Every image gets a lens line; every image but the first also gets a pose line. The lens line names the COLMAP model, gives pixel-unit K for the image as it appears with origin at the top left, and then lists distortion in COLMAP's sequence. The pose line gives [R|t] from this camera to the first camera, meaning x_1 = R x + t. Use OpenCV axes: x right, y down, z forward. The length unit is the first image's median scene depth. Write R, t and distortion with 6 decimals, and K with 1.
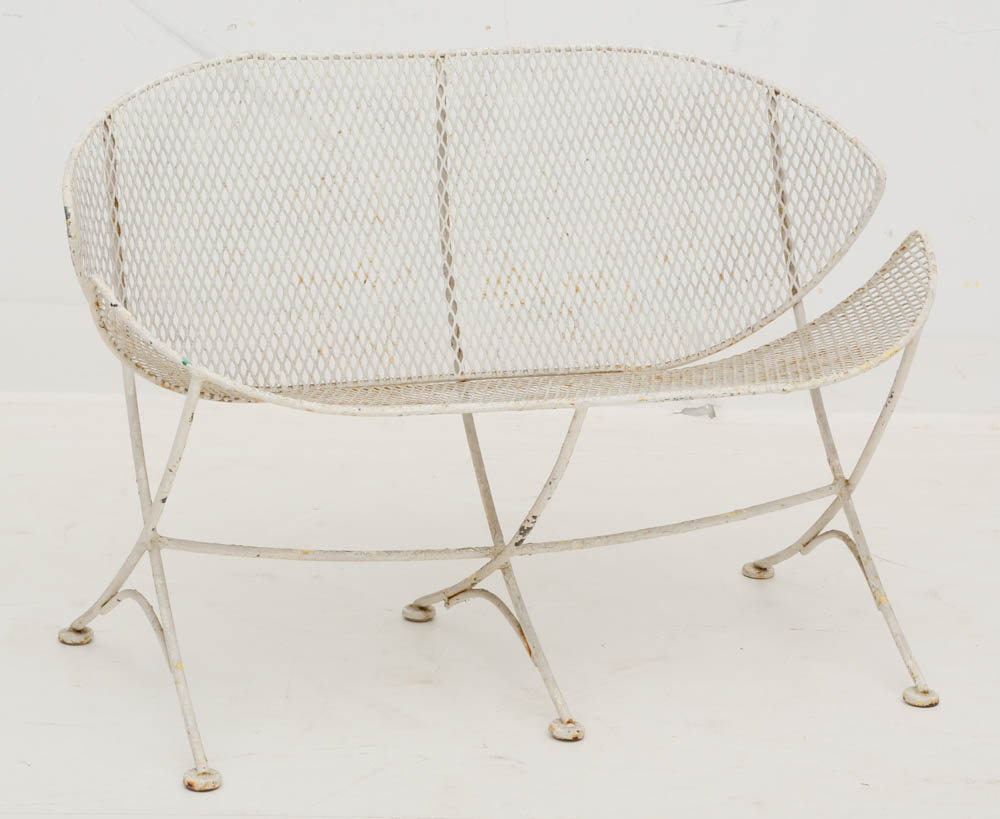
lens RADIAL K [[3532.6, 0, 499.3], [0, 3532.6, 409.3], [0, 0, 1]] dist [0.584540, 0.000000]
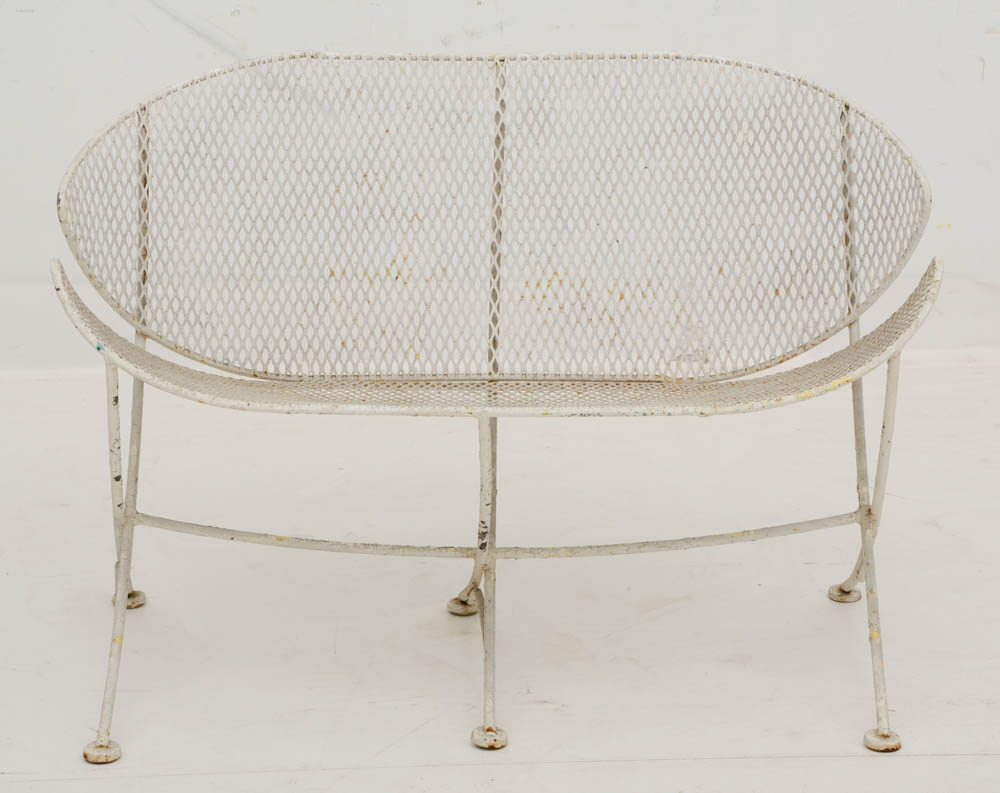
lens RADIAL K [[3274.3, 0, 496.4], [0, 3274.3, 366.2], [0, 0, 1]] dist [0.472095, 0.000000]
pose [[0.937162, 0.062846, -0.343188, 0.312711], [-0.062229, 0.997980, 0.012823, -0.024459], [0.343301, 0.009339, 0.939179, 0.122090]]
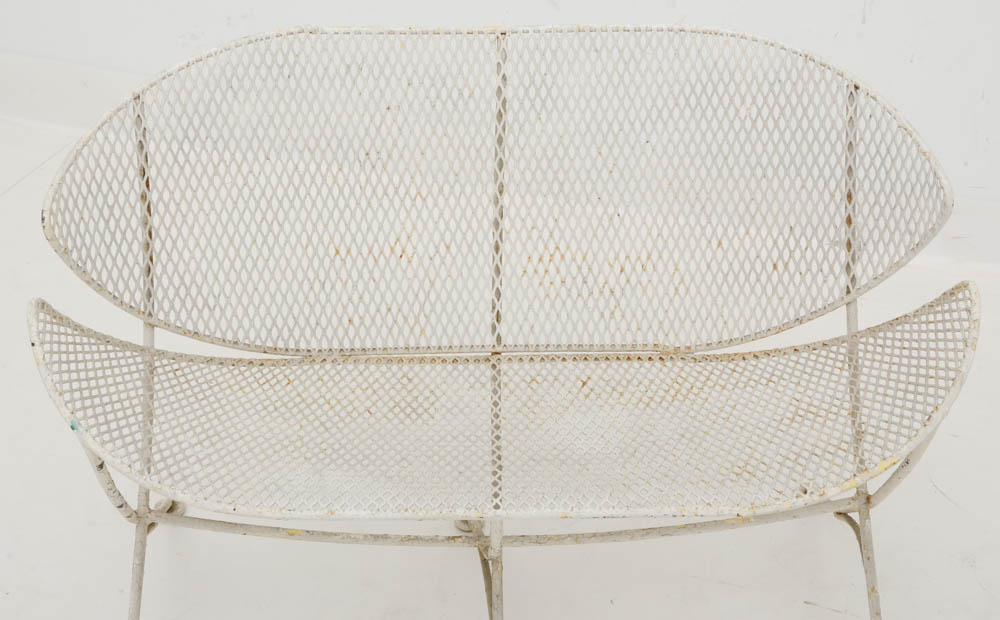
lens RADIAL K [[1437.3, 0, 483.4], [0, 1437.3, 274.6], [0, 0, 1]] dist [0.099251, 0.000000]
pose [[0.941949, 0.140696, -0.304855, 0.112876], [-0.054872, 0.960267, 0.273635, -0.146308], [0.331242, -0.241022, 0.912243, 0.619054]]
